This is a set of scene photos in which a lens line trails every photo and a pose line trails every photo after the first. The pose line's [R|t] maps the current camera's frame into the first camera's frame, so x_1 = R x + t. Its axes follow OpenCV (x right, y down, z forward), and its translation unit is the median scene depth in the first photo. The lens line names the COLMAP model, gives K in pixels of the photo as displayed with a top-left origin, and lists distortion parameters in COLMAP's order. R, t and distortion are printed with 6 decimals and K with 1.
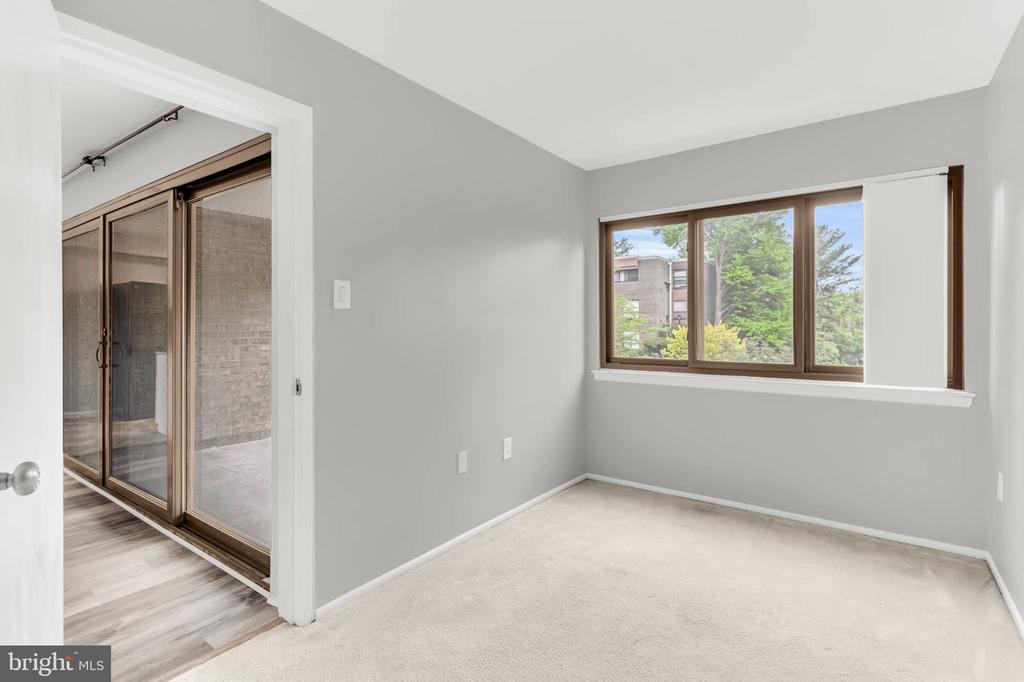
lens RADIAL K [[494.8, 0, 510.2], [0, 494.8, 326.3], [0, 0, 1]] dist [0.000308, 0.000969]
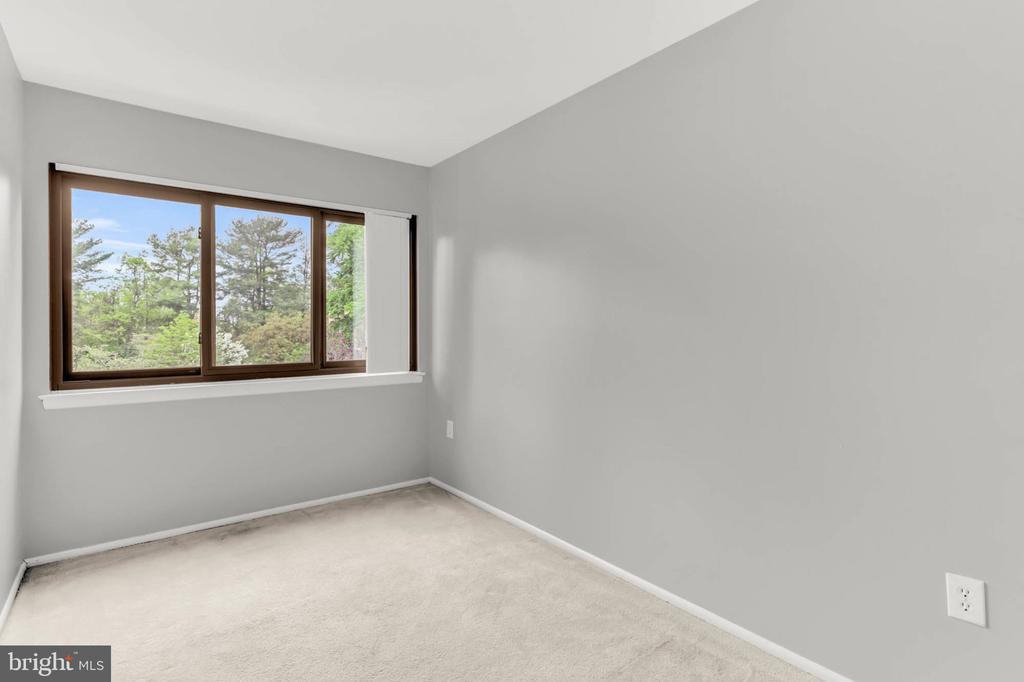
lens RADIAL K [[506.4, 0, 509.6], [0, 506.4, 328.0], [0, 0, 1]] dist [-0.000693, 0.000627]
pose [[0.268461, 0.000432, 0.963290, -0.374578], [-0.000031, 1.000000, -0.000440, 0.002623], [-0.963291, 0.000088, 0.268461, 0.288573]]
